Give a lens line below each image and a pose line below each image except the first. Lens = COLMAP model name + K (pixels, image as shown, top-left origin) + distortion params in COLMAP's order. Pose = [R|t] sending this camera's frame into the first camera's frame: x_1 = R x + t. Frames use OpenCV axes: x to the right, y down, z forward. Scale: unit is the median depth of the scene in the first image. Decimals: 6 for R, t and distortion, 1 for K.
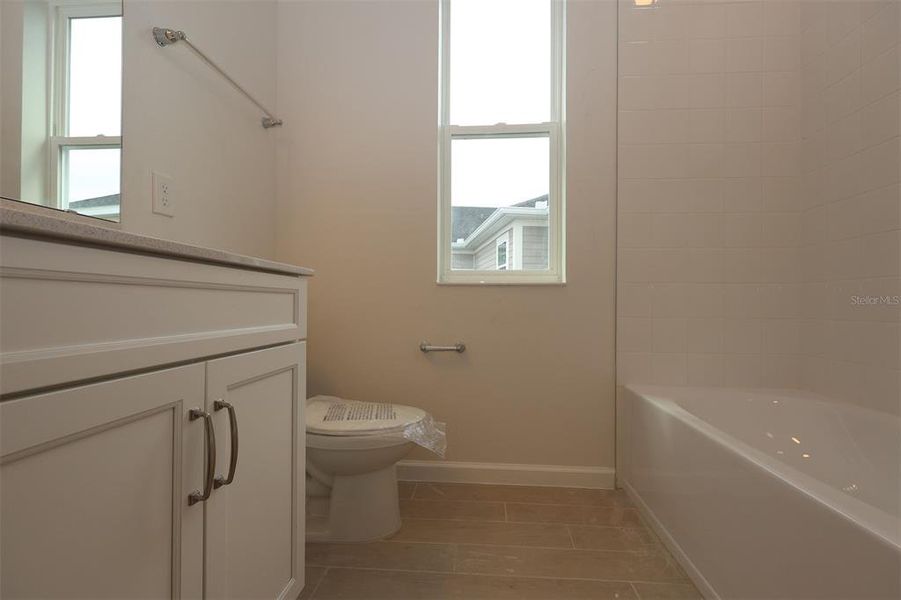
lens RADIAL K [[422.5, 0, 451.4], [0, 422.5, 299.6], [0, 0, 1]] dist [0.001381, 0.000293]
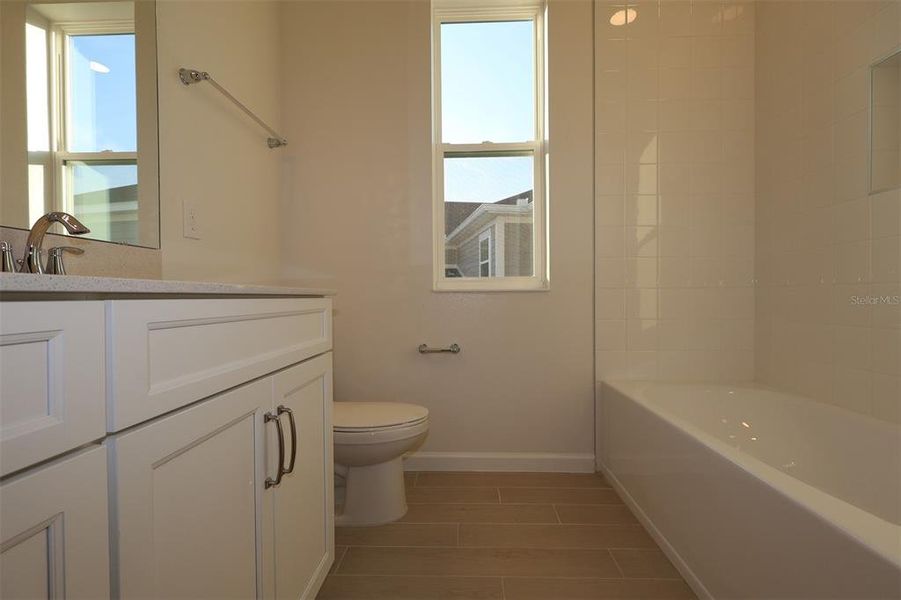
lens RADIAL K [[422.5, 0, 450.3], [0, 422.5, 300.8], [0, 0, 1]] dist [0.001381, 0.000293]
pose [[0.999113, -0.013339, 0.039941, -0.042422], [0.012648, 0.999767, 0.017494, -0.039880], [-0.040165, -0.016973, 0.999049, -0.118272]]
